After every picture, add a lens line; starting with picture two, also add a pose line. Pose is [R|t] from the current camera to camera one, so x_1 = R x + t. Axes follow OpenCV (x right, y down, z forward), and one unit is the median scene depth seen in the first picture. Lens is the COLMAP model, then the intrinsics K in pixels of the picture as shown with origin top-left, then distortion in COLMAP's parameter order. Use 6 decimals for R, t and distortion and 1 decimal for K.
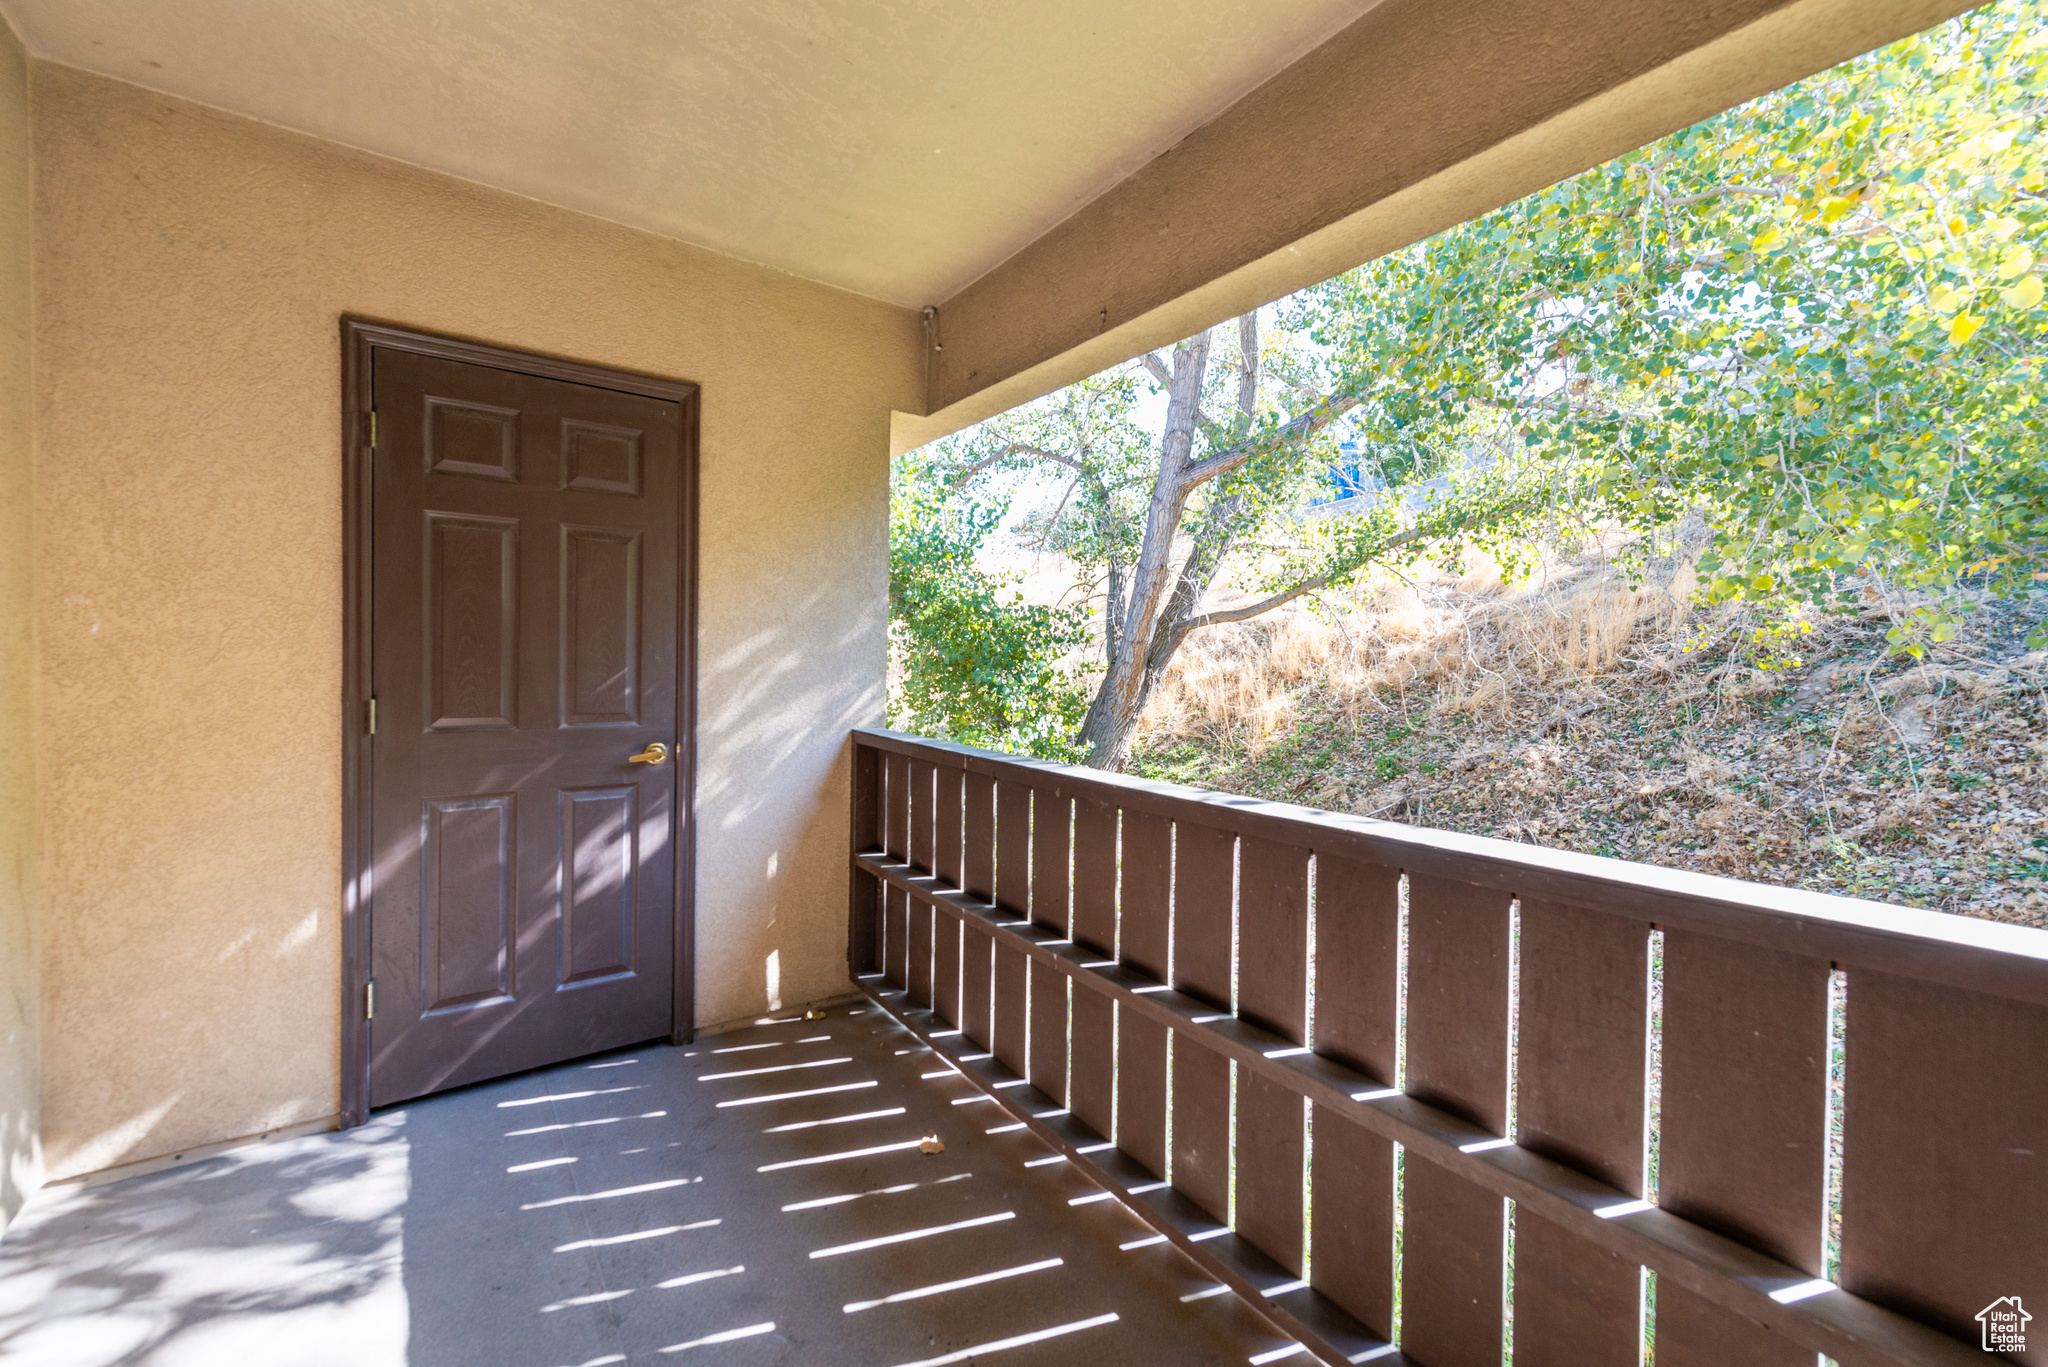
lens RADIAL K [[834.4, 0, 1024.0], [0, 834.4, 683.5], [0, 0, 1]] dist [-0.000923, -0.000179]
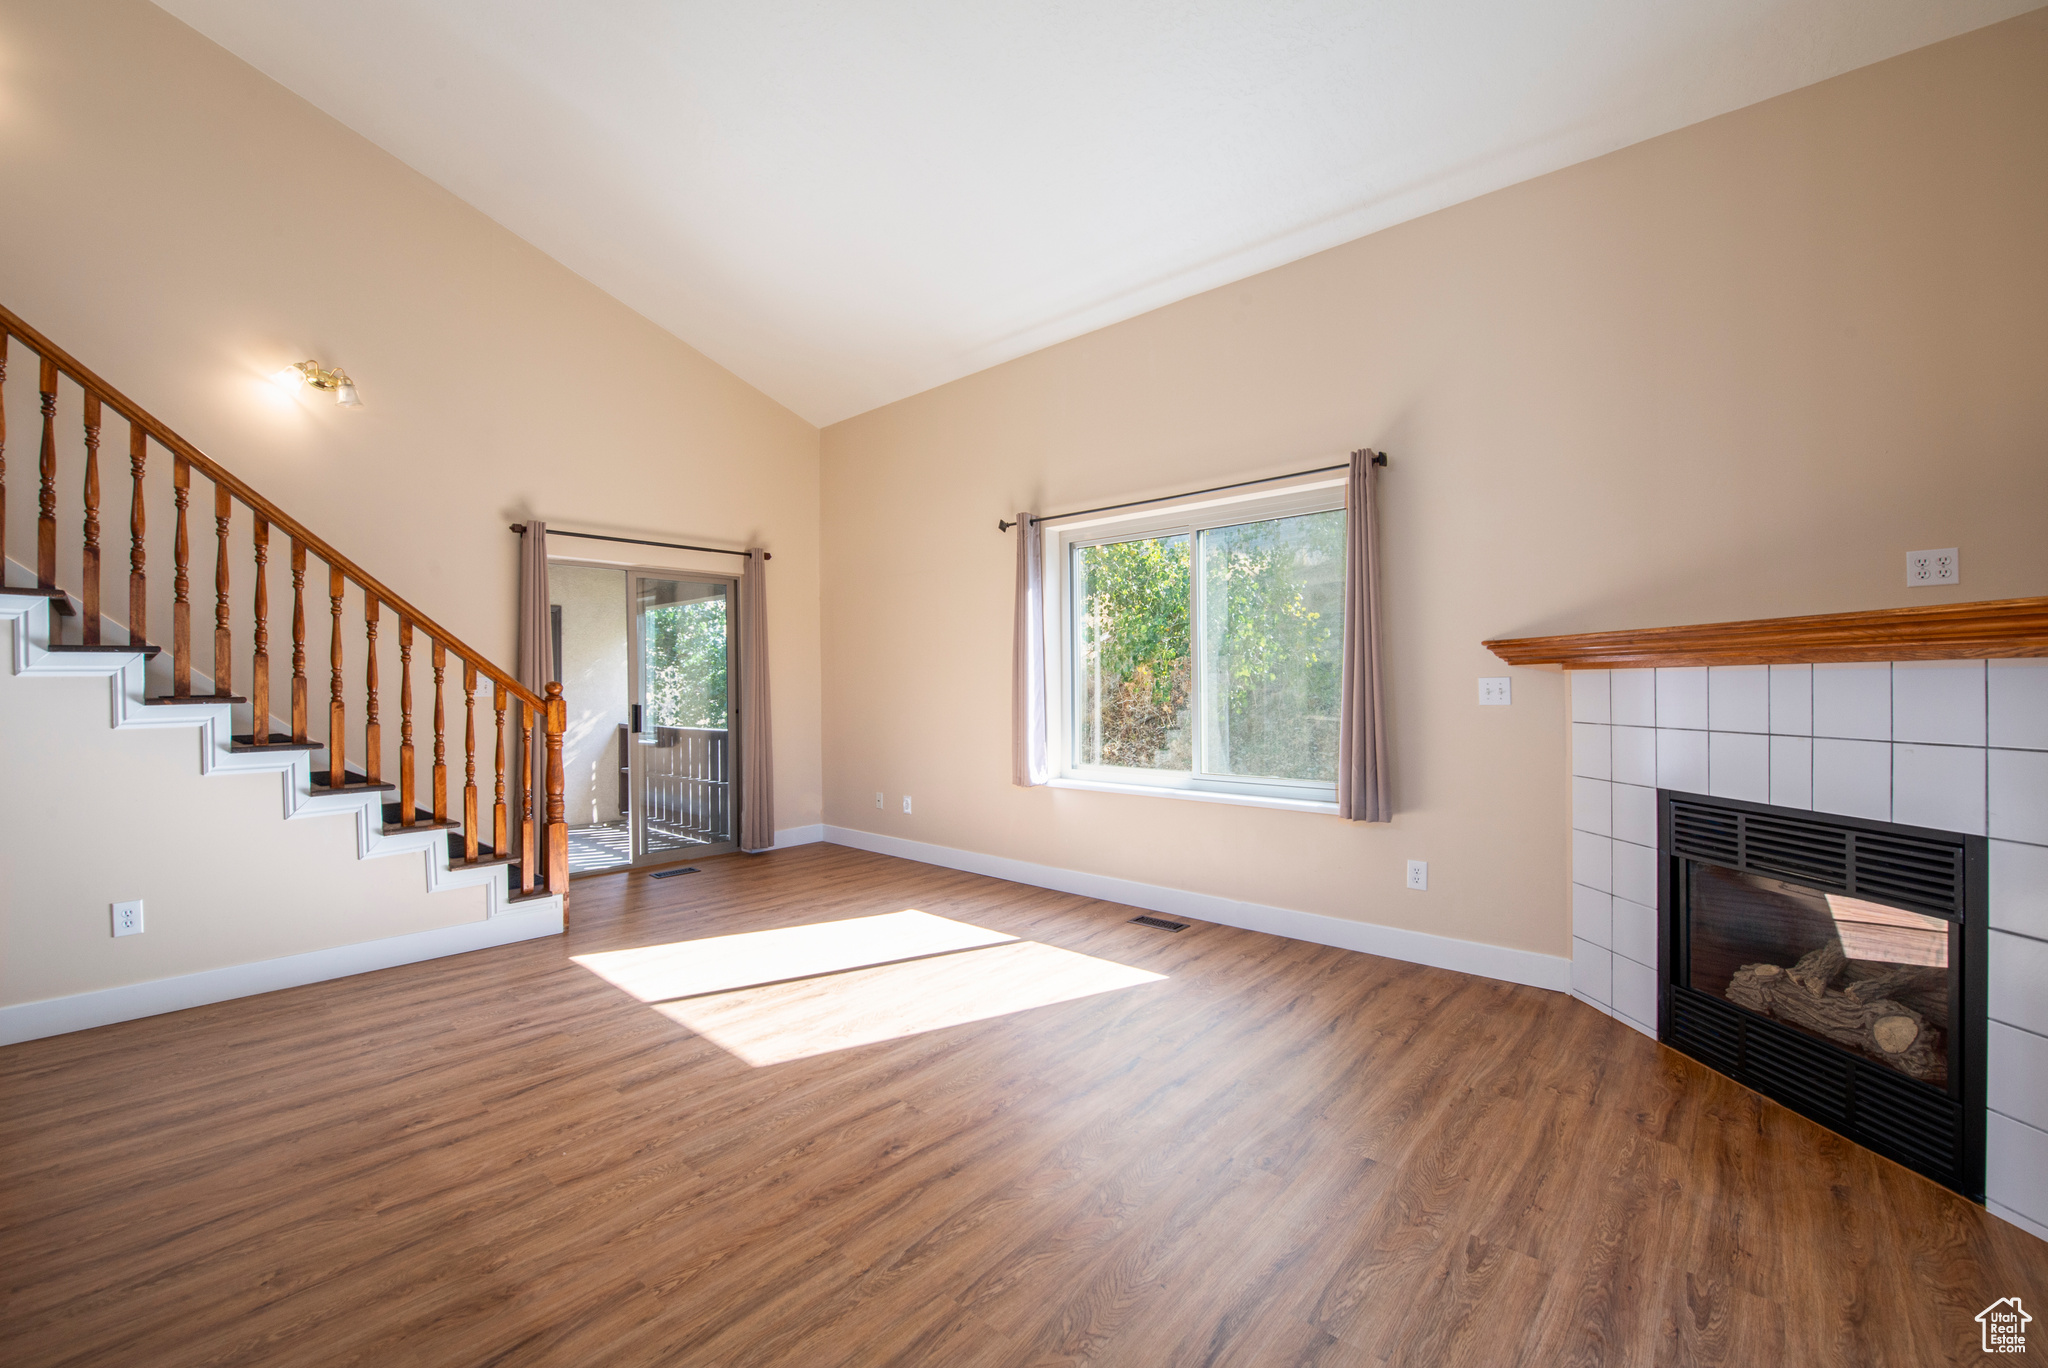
lens RADIAL K [[857.8, 0, 1024.0], [0, 857.8, 684.0], [0, 0, 1]] dist [-0.027919, -0.000162]
pose [[0.977075, -0.014388, 0.212410, 0.191892], [0.021476, 0.999285, -0.031104, 0.013946], [-0.211811, 0.034952, 0.976685, -0.786818]]
